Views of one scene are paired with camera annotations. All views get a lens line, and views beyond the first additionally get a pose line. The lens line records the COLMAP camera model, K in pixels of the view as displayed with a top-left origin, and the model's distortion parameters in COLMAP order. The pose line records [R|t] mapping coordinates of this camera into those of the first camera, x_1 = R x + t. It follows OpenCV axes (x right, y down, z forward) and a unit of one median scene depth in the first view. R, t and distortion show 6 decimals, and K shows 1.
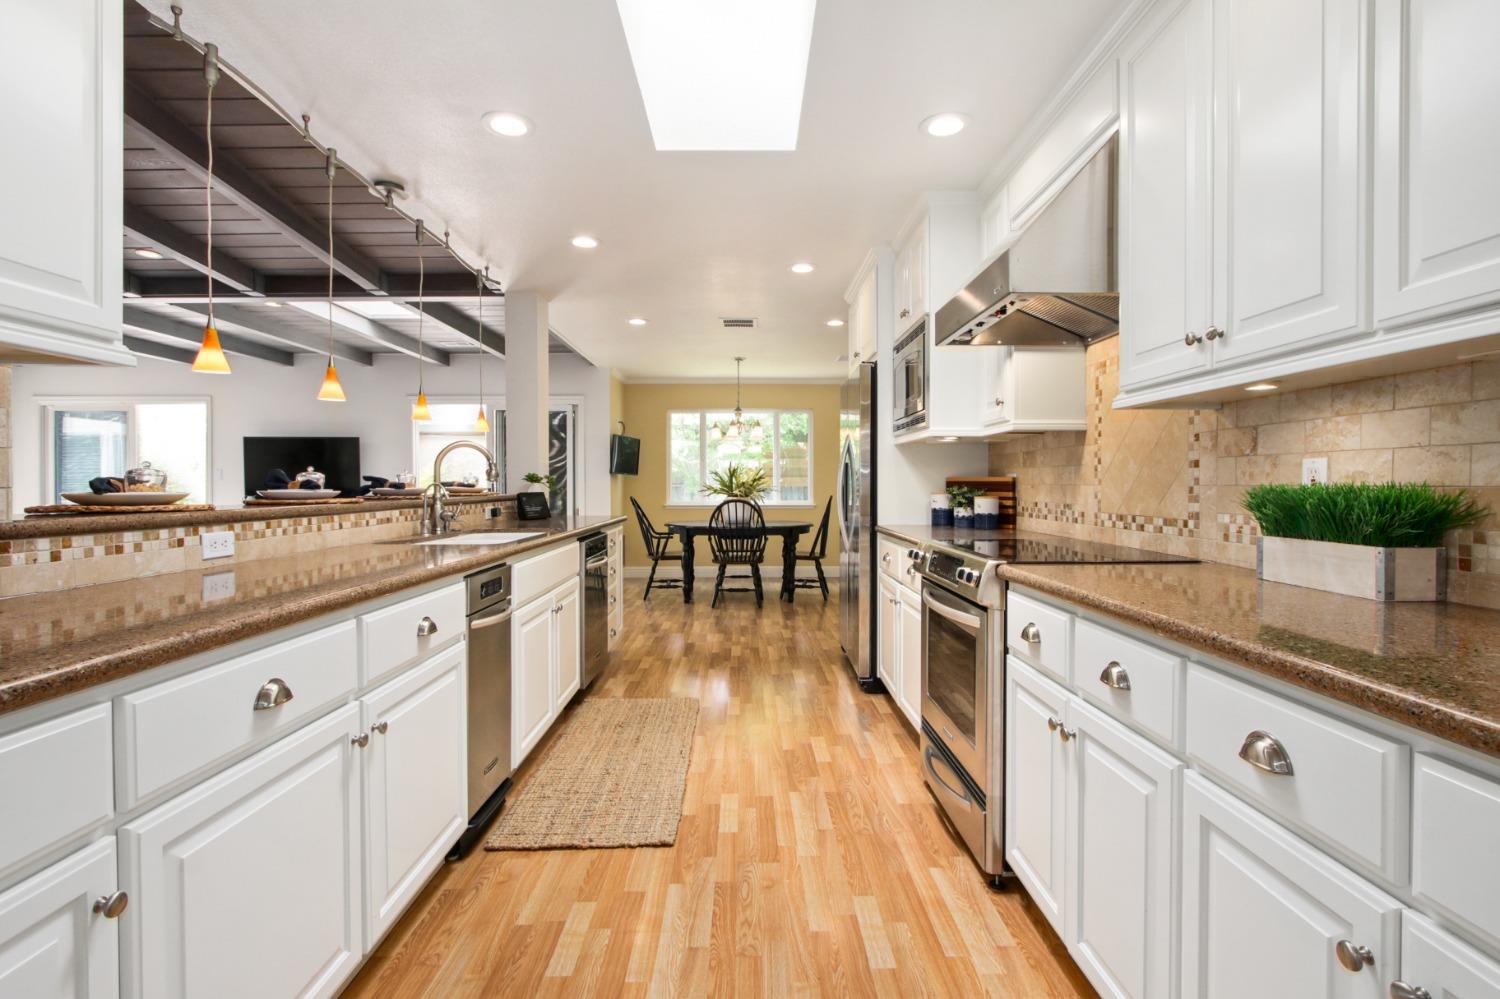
lens RADIAL K [[697.3, 0, 762.0], [0, 697.3, 493.4], [0, 0, 1]] dist [-0.004478, 0.003530]
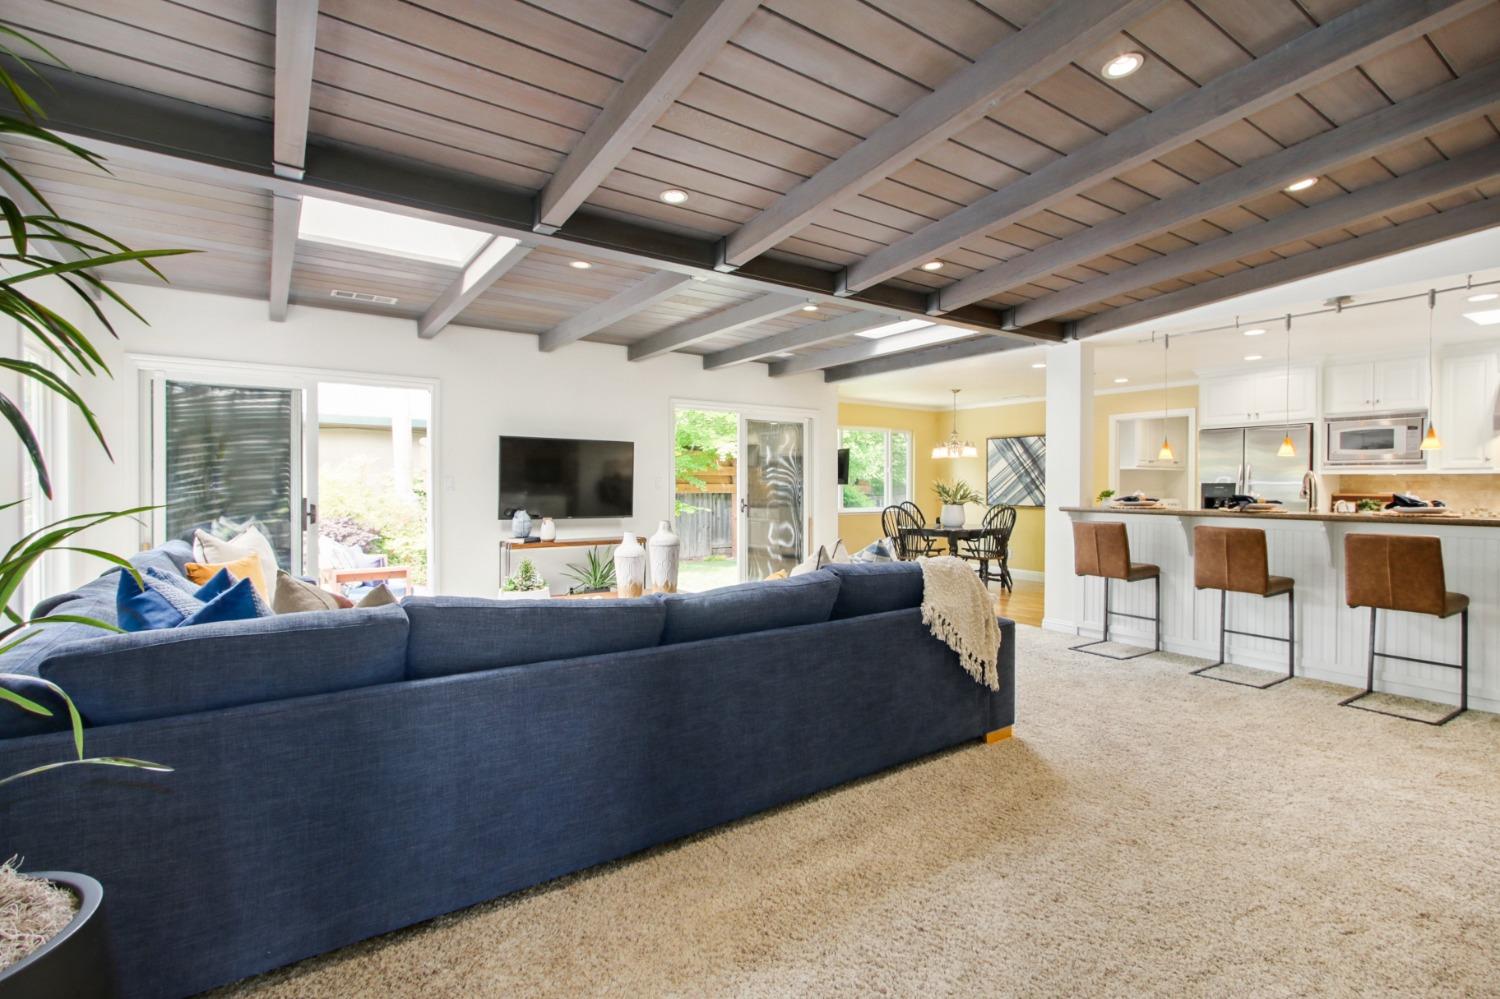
lens RADIAL K [[697.3, 0, 754.0], [0, 697.3, 495.6], [0, 0, 1]] dist [-0.004478, 0.003530]
pose [[0.827267, -0.004796, 0.561788, -2.917403], [0.004202, 0.999988, 0.002350, -0.043978], [-0.561793, 0.000416, 0.827278, 0.600067]]
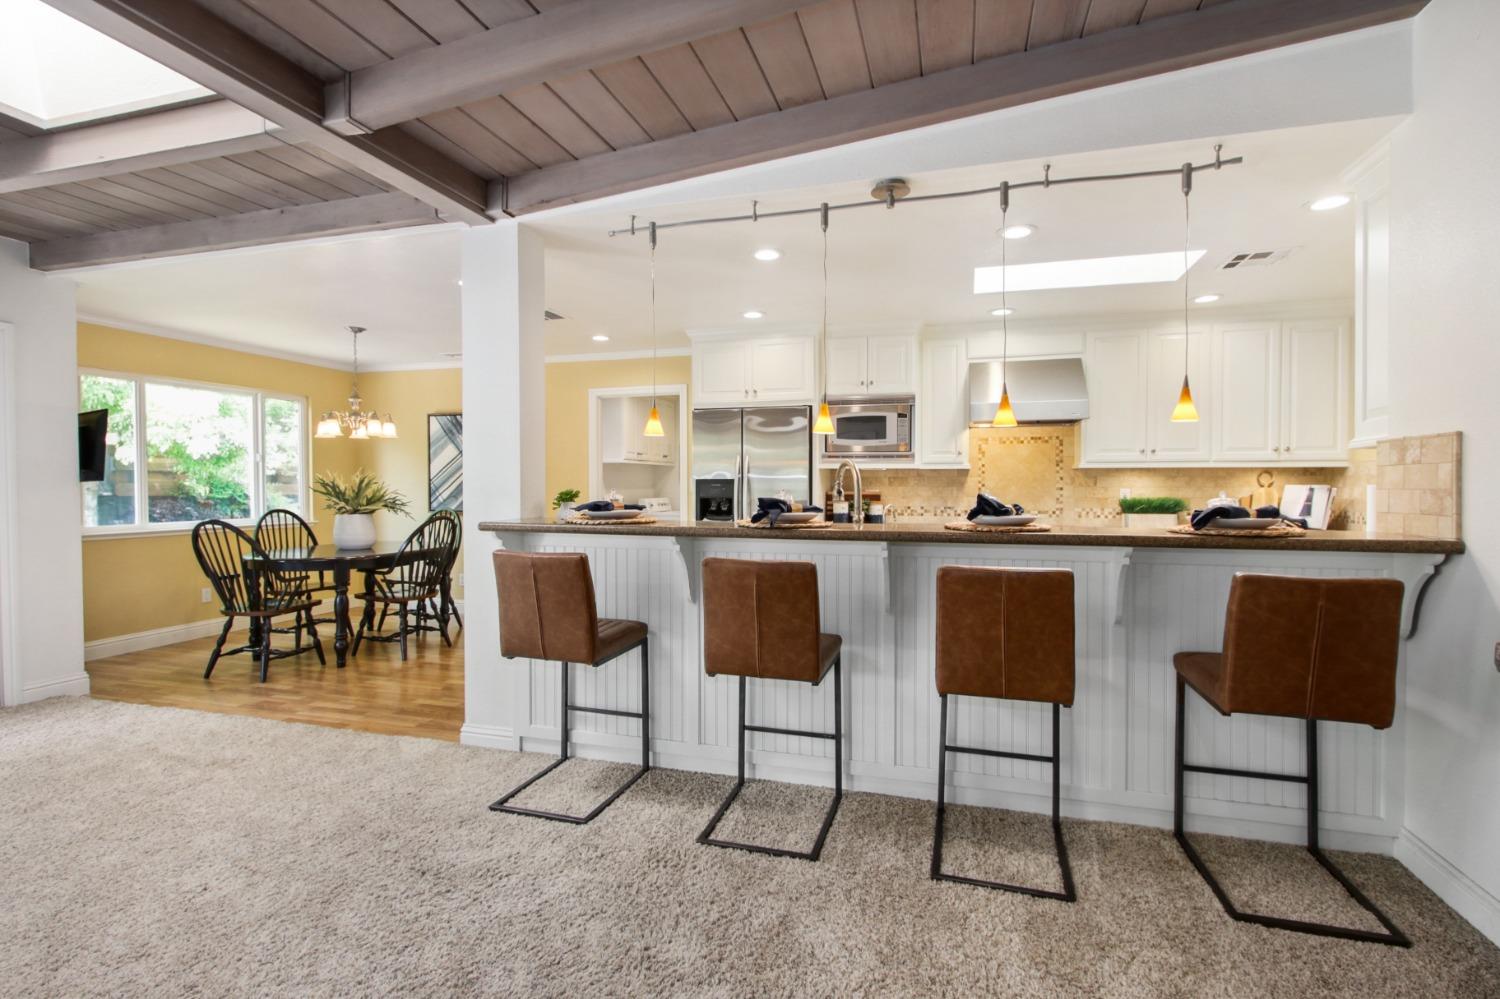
lens RADIAL K [[697.3, 0, 757.9], [0, 697.3, 495.2], [0, 0, 1]] dist [-0.004478, 0.003530]
pose [[0.291138, -0.014010, 0.956578, -1.816089], [0.012983, 0.999859, 0.010693, -0.051541], [-0.956593, 0.009306, 0.291279, 1.116519]]
